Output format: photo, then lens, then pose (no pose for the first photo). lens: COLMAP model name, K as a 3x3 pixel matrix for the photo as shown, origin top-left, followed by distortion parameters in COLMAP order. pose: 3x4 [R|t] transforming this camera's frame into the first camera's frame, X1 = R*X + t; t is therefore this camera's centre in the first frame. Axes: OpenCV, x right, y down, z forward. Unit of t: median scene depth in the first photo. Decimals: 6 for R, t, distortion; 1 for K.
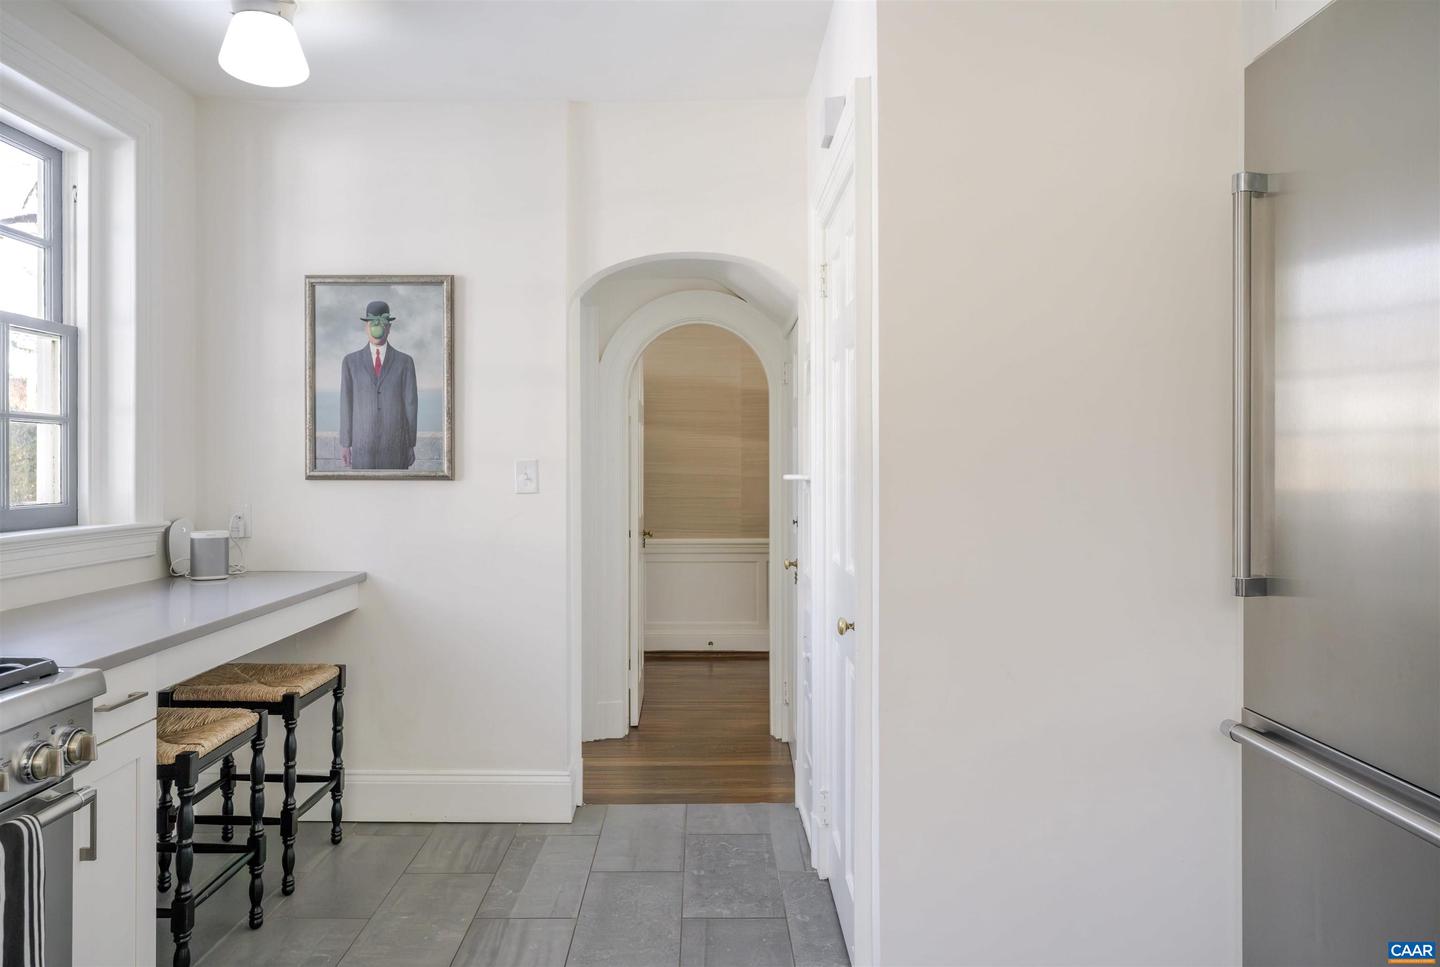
lens RADIAL K [[957.9, 0, 699.6], [0, 957.9, 463.6], [0, 0, 1]] dist [-0.002010, -0.001749]
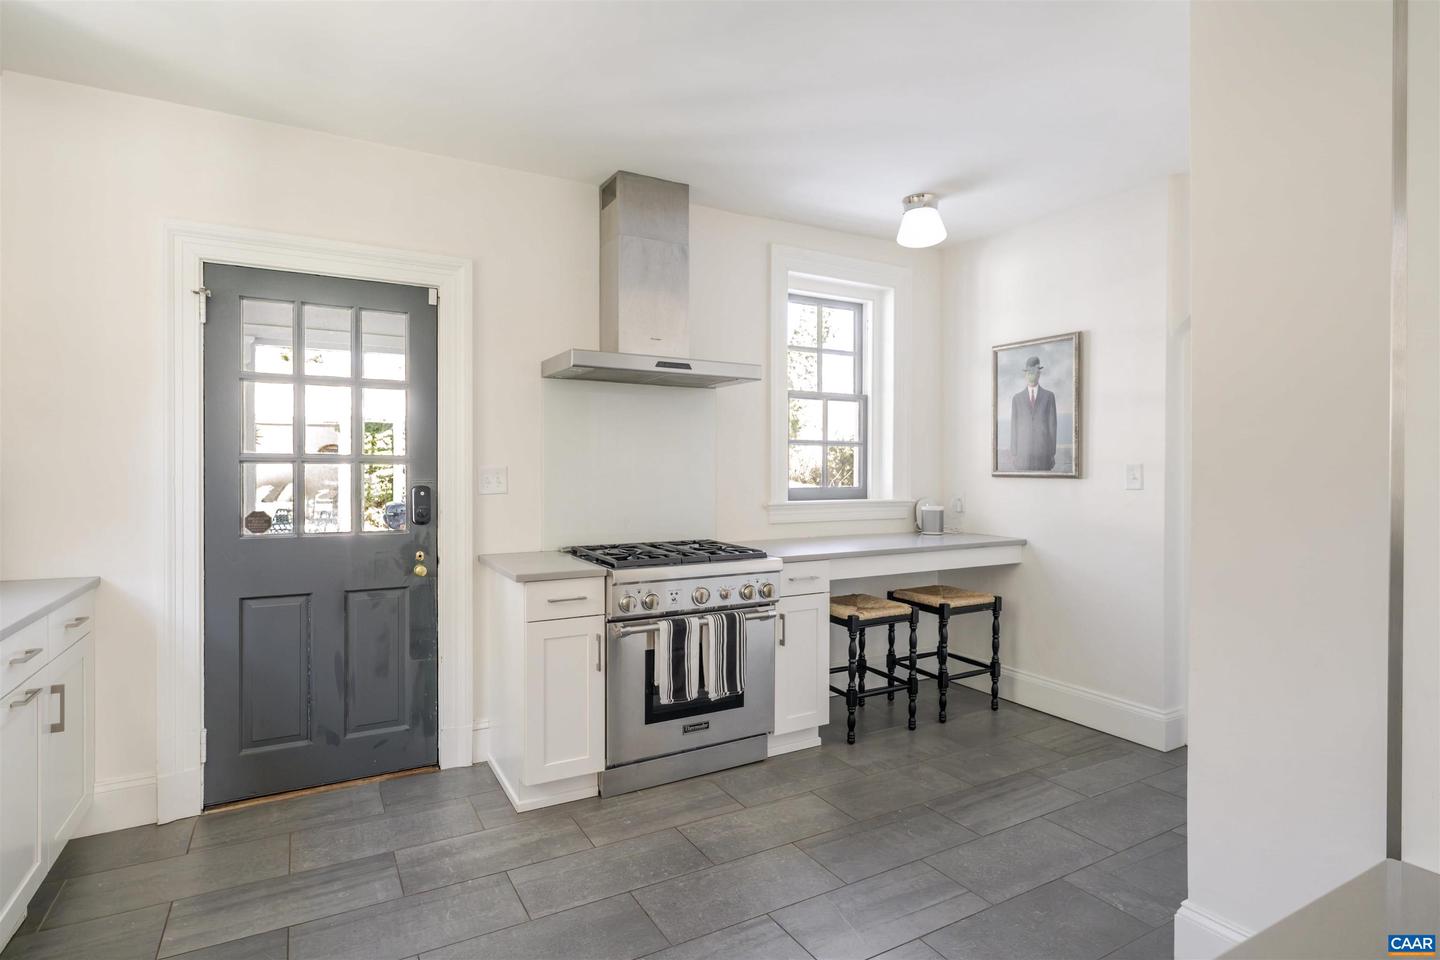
lens RADIAL K [[734.8, 0, 721.1], [0, 734.8, 470.8], [0, 0, 1]] dist [-0.000492, -0.002405]
pose [[0.500430, 0.005366, -0.865760, 0.409201], [-0.001107, 0.999984, 0.005558, 0.000512], [0.865776, -0.001823, 0.500428, 0.013459]]
